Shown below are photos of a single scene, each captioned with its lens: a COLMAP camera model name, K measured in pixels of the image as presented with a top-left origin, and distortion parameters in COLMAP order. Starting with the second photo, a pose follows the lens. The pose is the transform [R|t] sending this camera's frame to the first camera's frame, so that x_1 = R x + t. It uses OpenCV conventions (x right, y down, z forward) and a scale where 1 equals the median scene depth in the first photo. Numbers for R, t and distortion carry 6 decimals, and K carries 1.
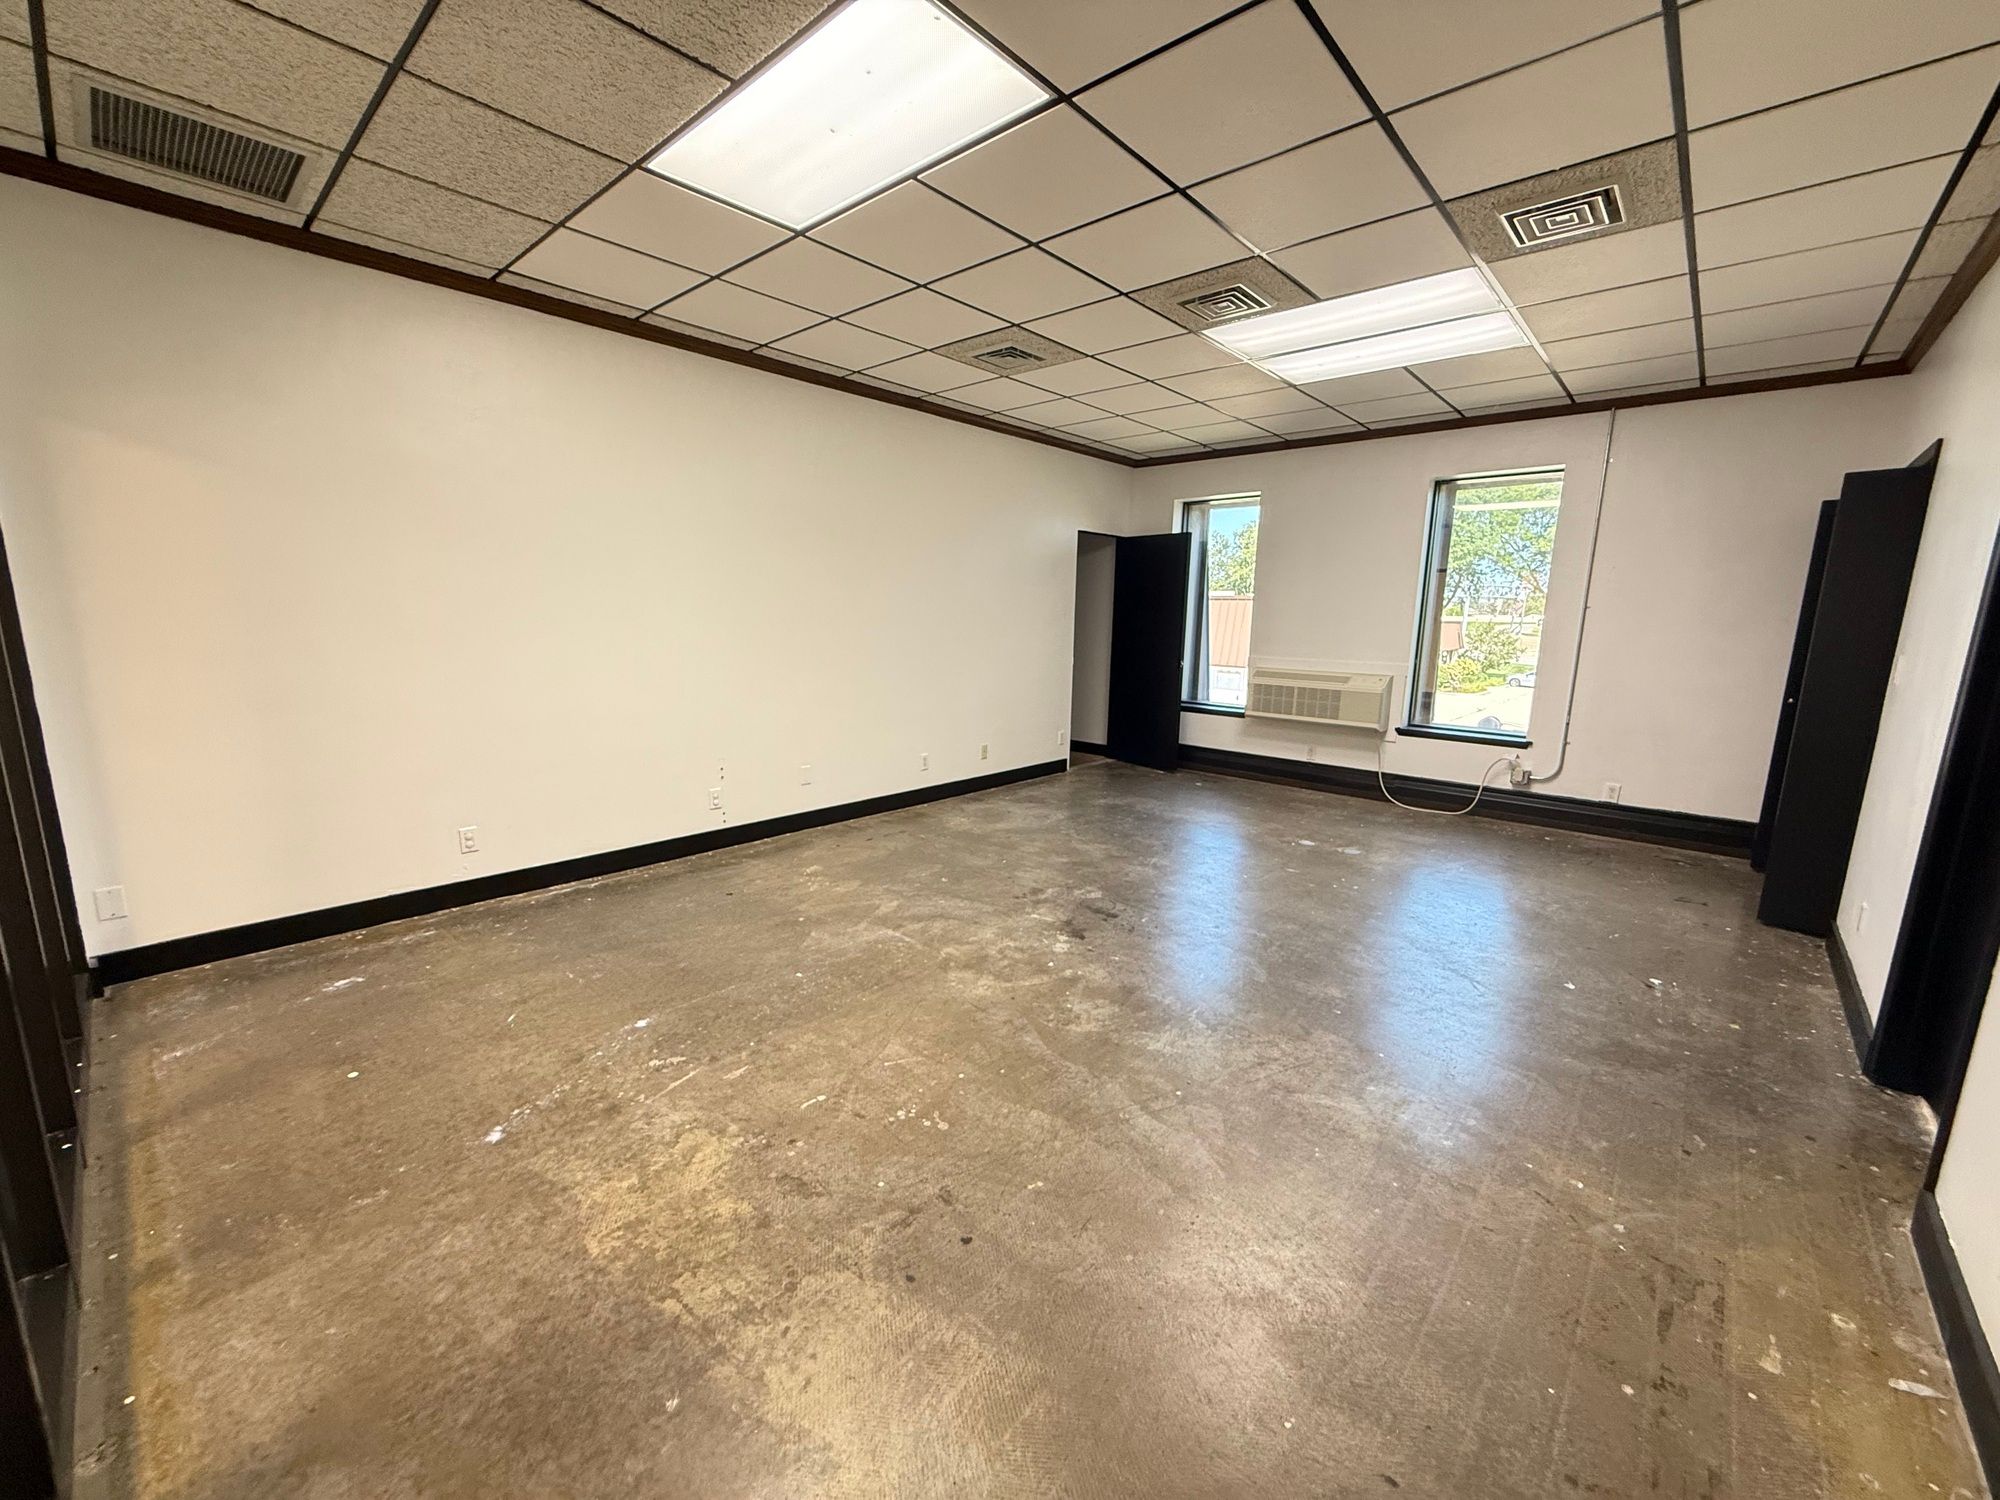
lens RADIAL K [[801.6, 0, 997.8], [0, 801.6, 756.1], [0, 0, 1]] dist [0.000707, -0.000346]
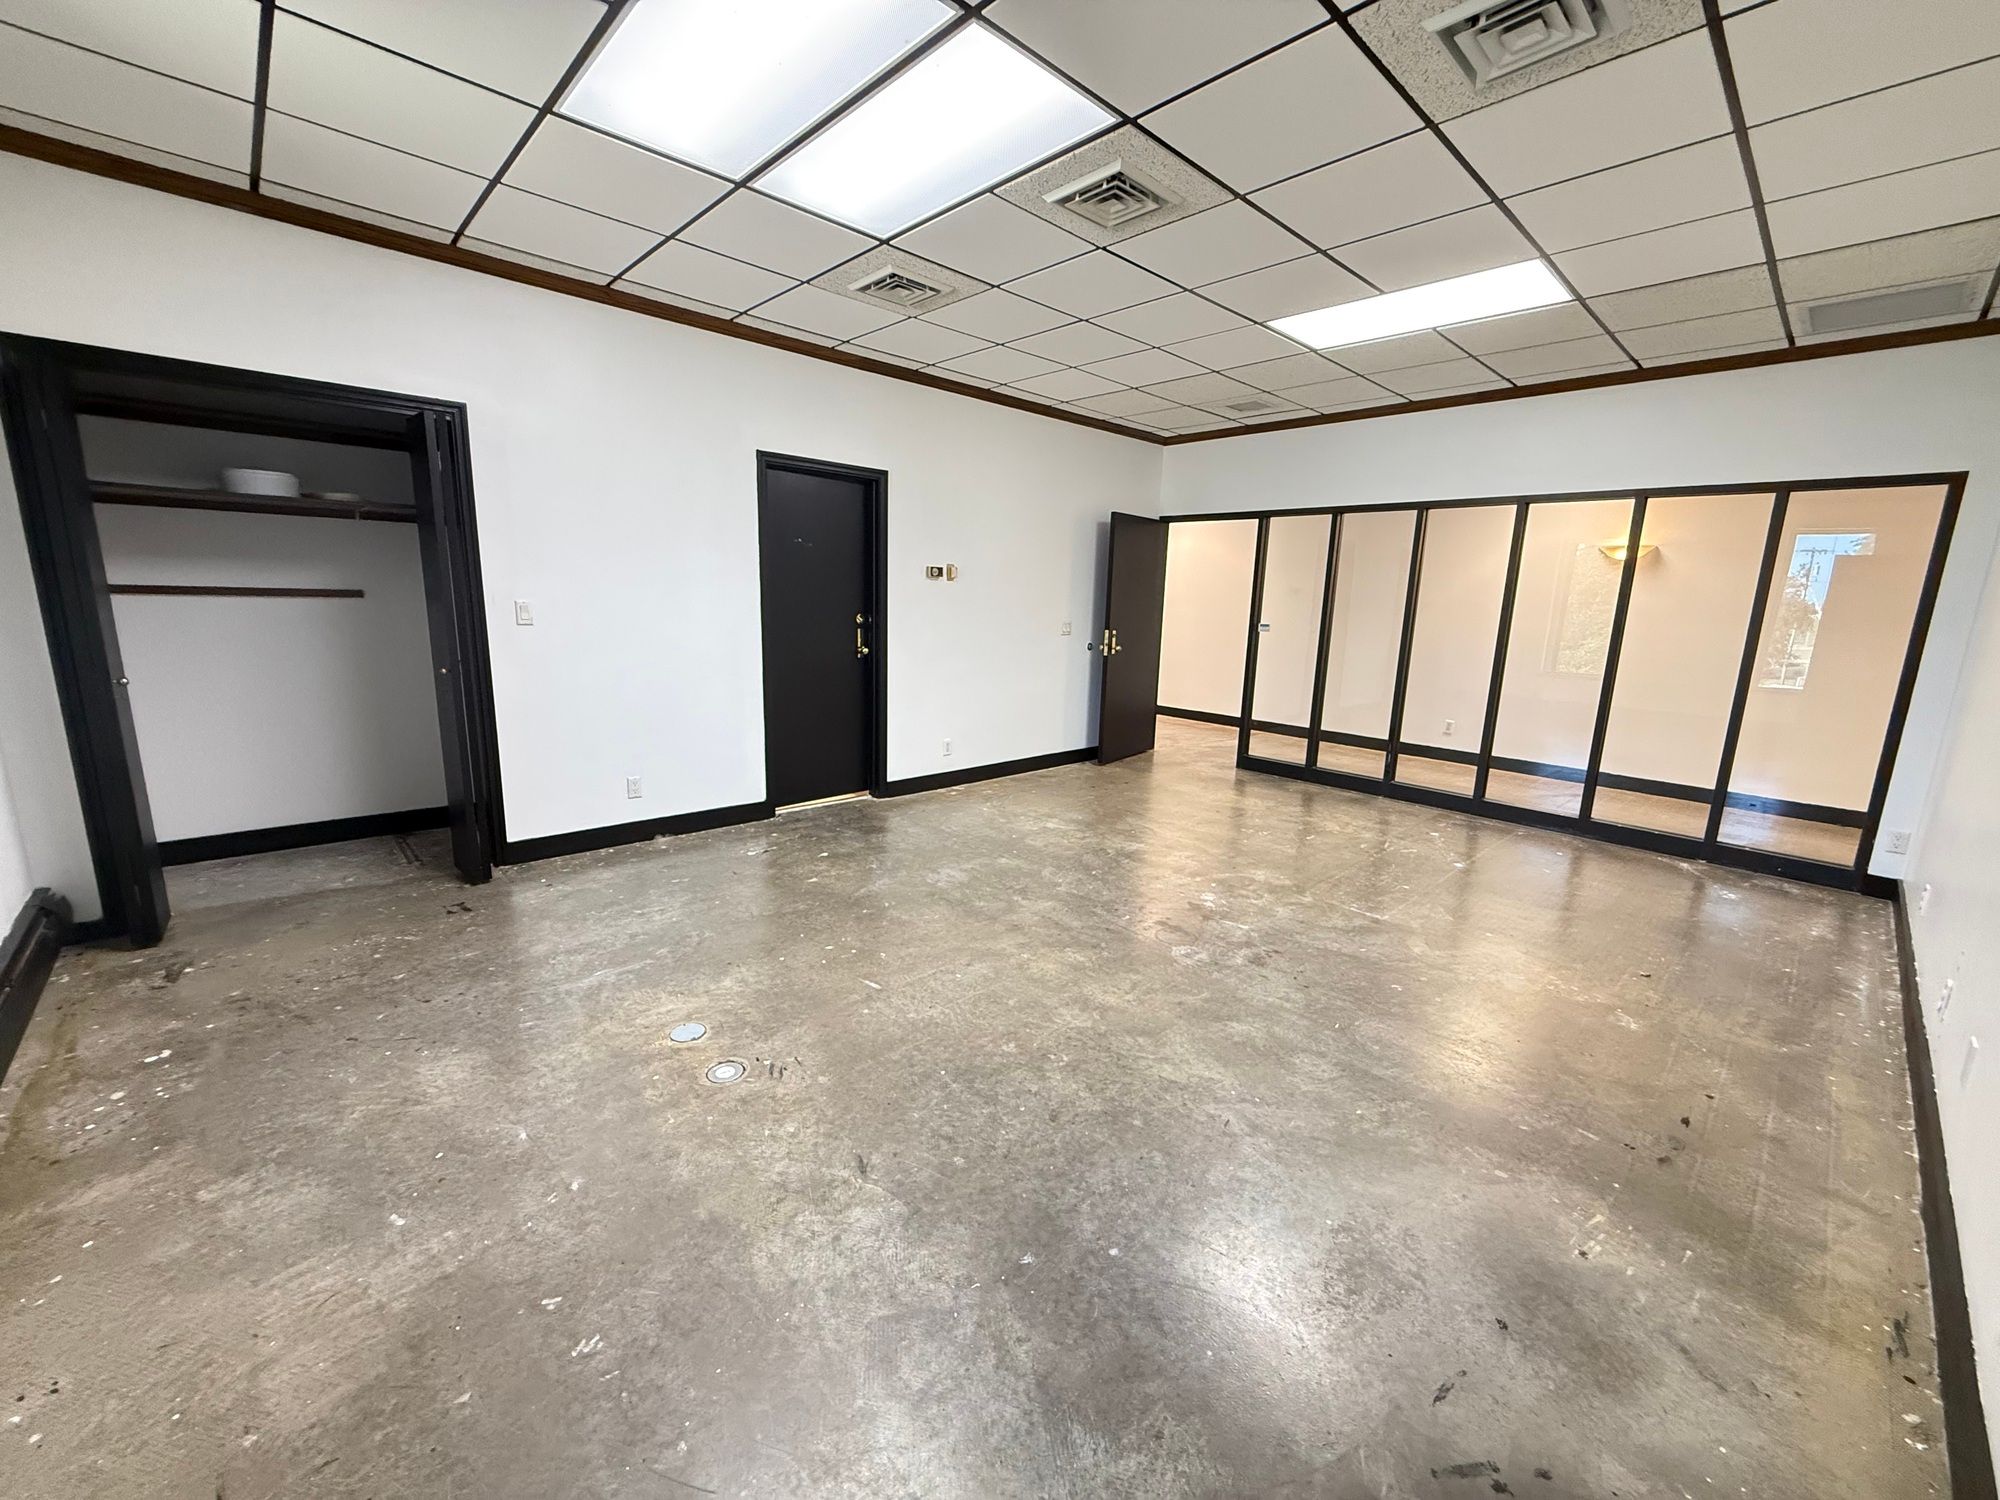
lens RADIAL K [[801.6, 0, 1002.5], [0, 801.6, 758.3], [0, 0, 1]] dist [0.000707, -0.000346]
pose [[-0.995806, -0.063100, 0.066255, 0.282681], [-0.033421, 0.924957, 0.378599, -0.332765], [-0.085172, 0.374796, -0.923187, 1.849400]]
